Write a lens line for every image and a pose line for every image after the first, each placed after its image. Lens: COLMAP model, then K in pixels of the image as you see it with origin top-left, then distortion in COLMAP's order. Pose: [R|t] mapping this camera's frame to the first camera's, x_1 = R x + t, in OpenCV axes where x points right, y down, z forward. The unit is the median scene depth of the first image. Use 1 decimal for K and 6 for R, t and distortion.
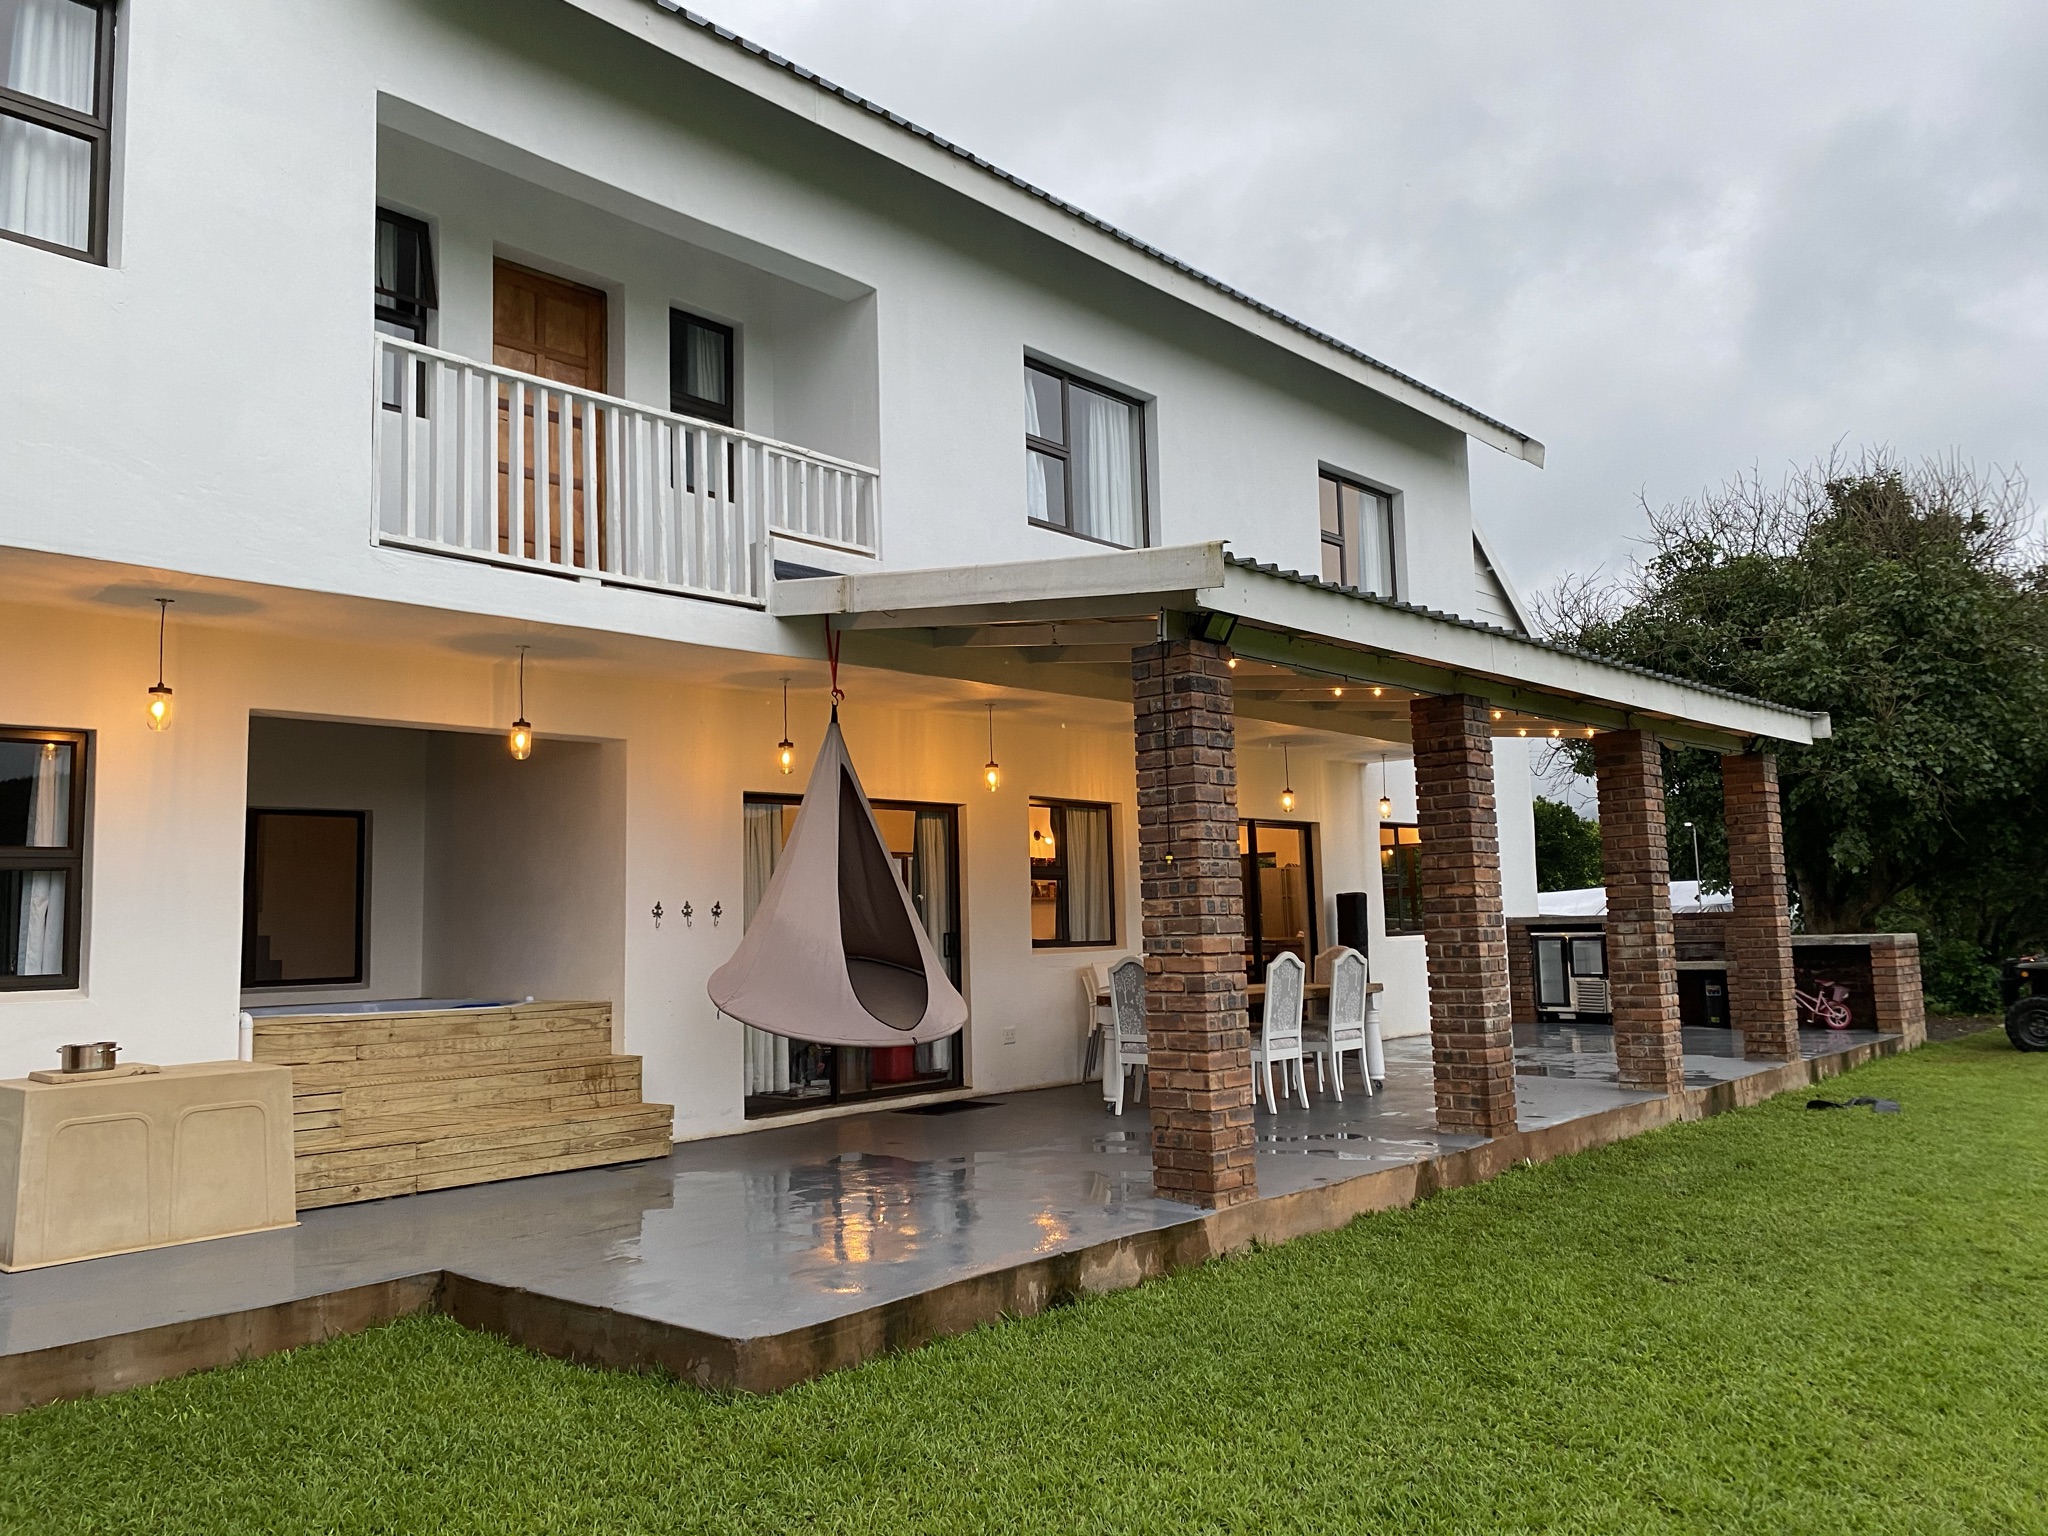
lens RADIAL K [[1514.7, 0, 1024.0], [0, 1514.7, 768.0], [0, 0, 1]] dist [0.003318, 0.001008]
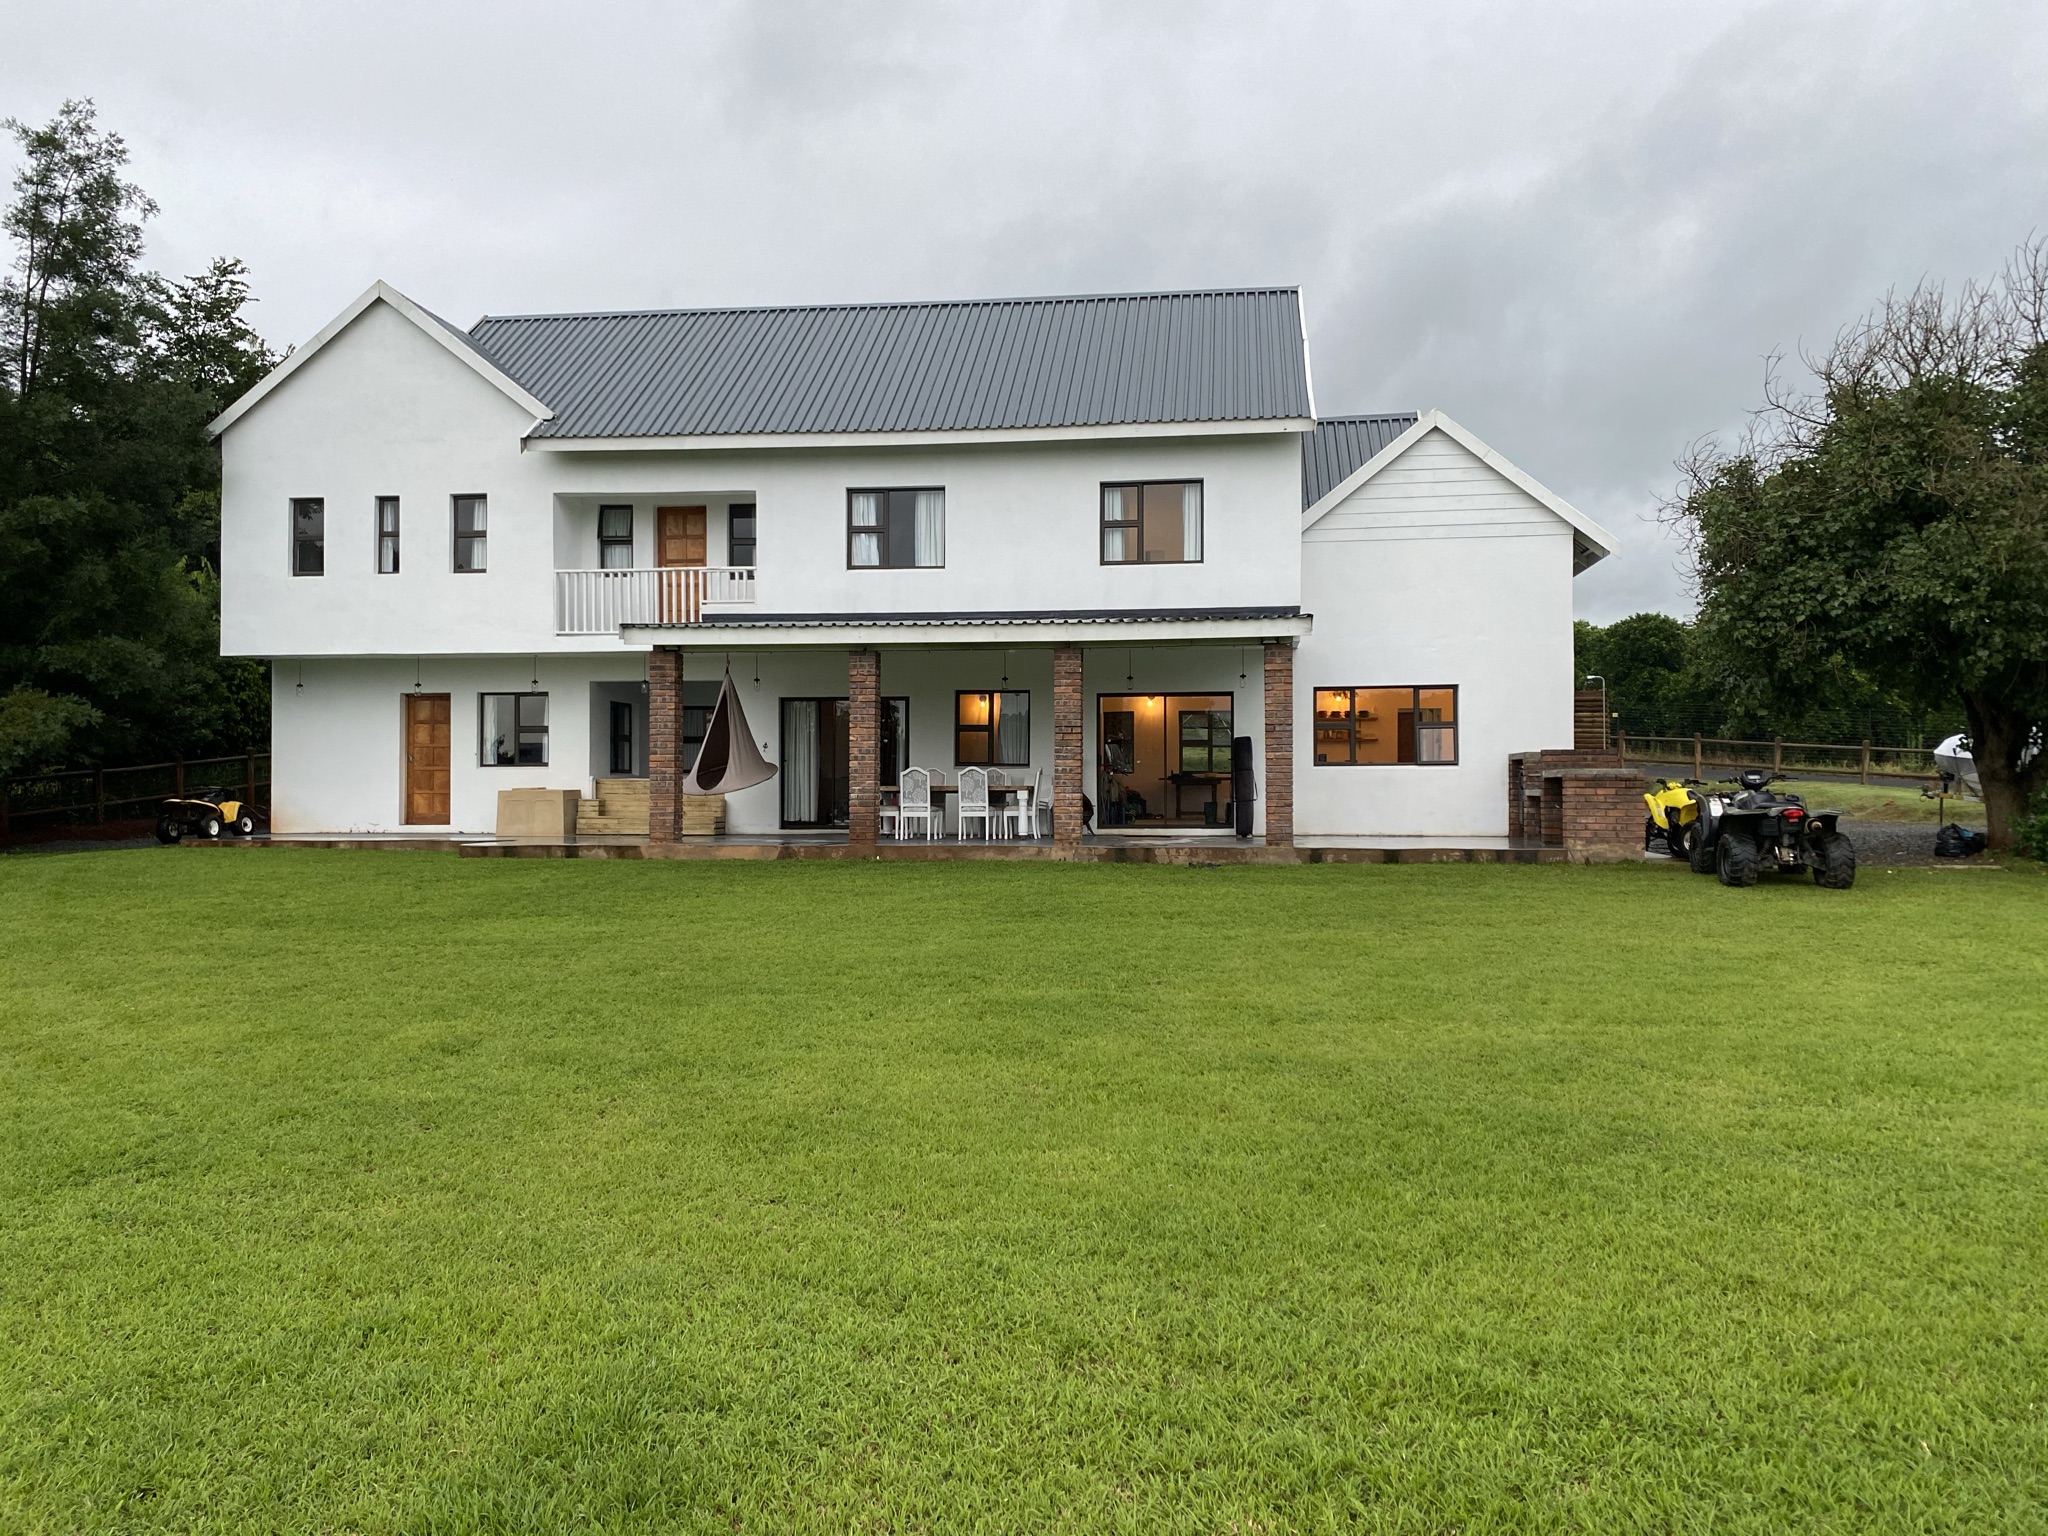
lens RADIAL K [[1514.7, 0, 1024.0], [0, 1514.7, 768.0], [0, 0, 1]] dist [0.003318, 0.001008]
pose [[0.535475, 0.026124, -0.844147, 2.530130], [0.066620, 0.995100, 0.073055, -0.024836], [0.841919, -0.095356, 0.531111, 0.043035]]
